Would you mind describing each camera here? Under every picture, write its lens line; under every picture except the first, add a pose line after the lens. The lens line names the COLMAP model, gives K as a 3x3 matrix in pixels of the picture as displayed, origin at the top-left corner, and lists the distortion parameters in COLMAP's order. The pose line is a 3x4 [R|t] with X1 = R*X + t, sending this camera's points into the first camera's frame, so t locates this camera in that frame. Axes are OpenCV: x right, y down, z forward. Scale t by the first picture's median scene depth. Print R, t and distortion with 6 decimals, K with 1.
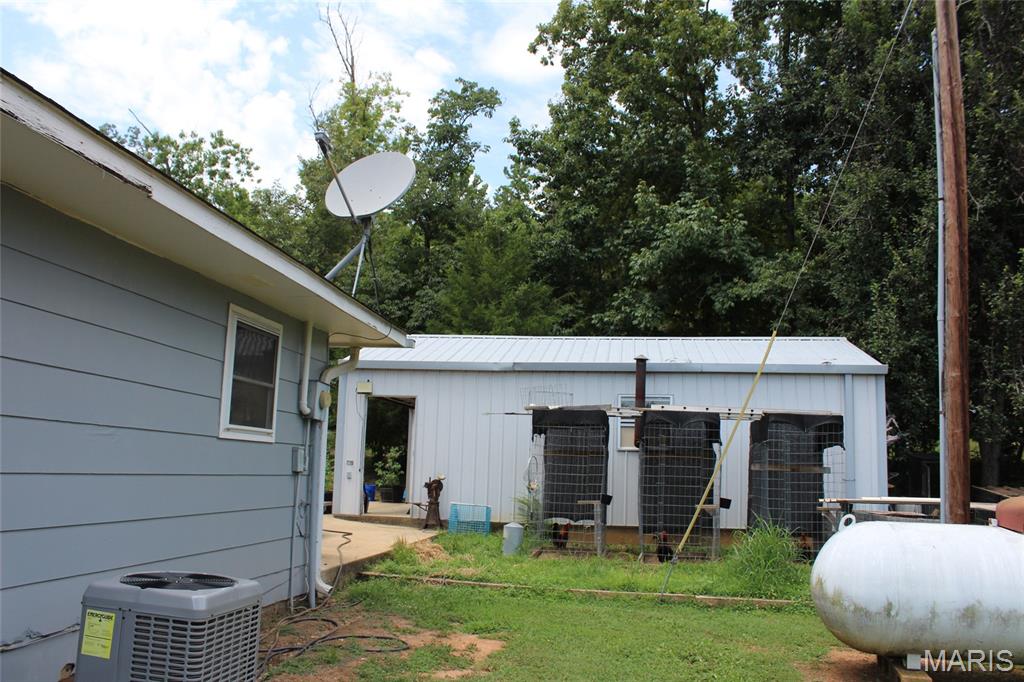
lens RADIAL K [[862.6, 0, 508.5], [0, 862.6, 341.7], [0, 0, 1]] dist [-0.146861, 0.130751]
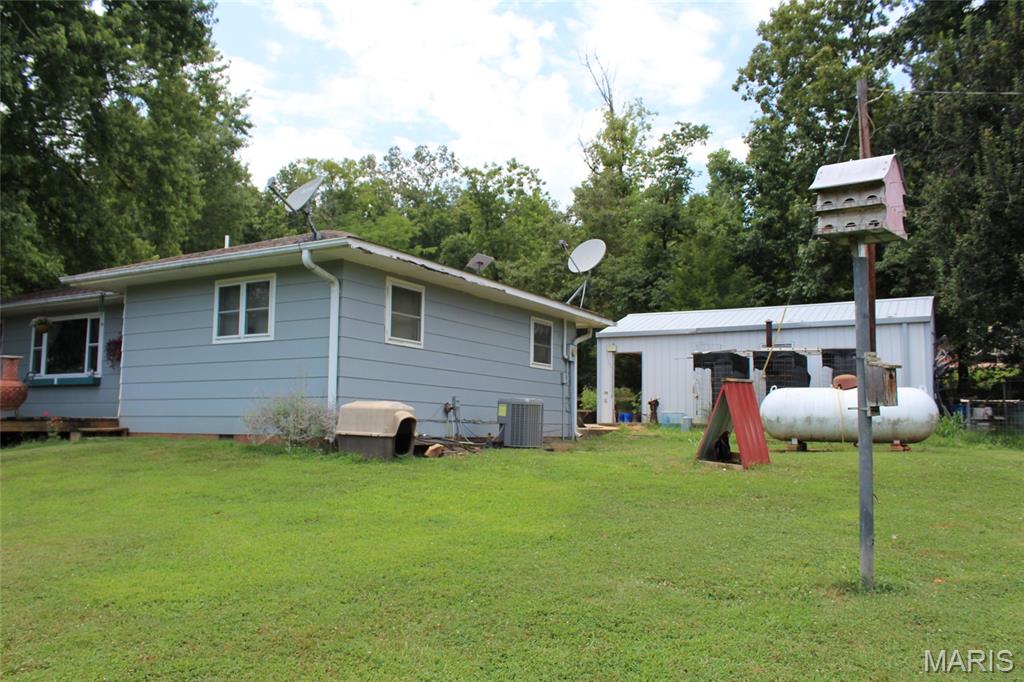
lens RADIAL K [[862.6, 0, 512.1], [0, 862.6, 338.3], [0, 0, 1]] dist [-0.146861, 0.130751]
pose [[0.939347, -0.058467, -0.337948, 0.139520], [0.069813, 0.997328, 0.021506, -0.010332], [0.335787, -0.043795, 0.940919, -0.414917]]
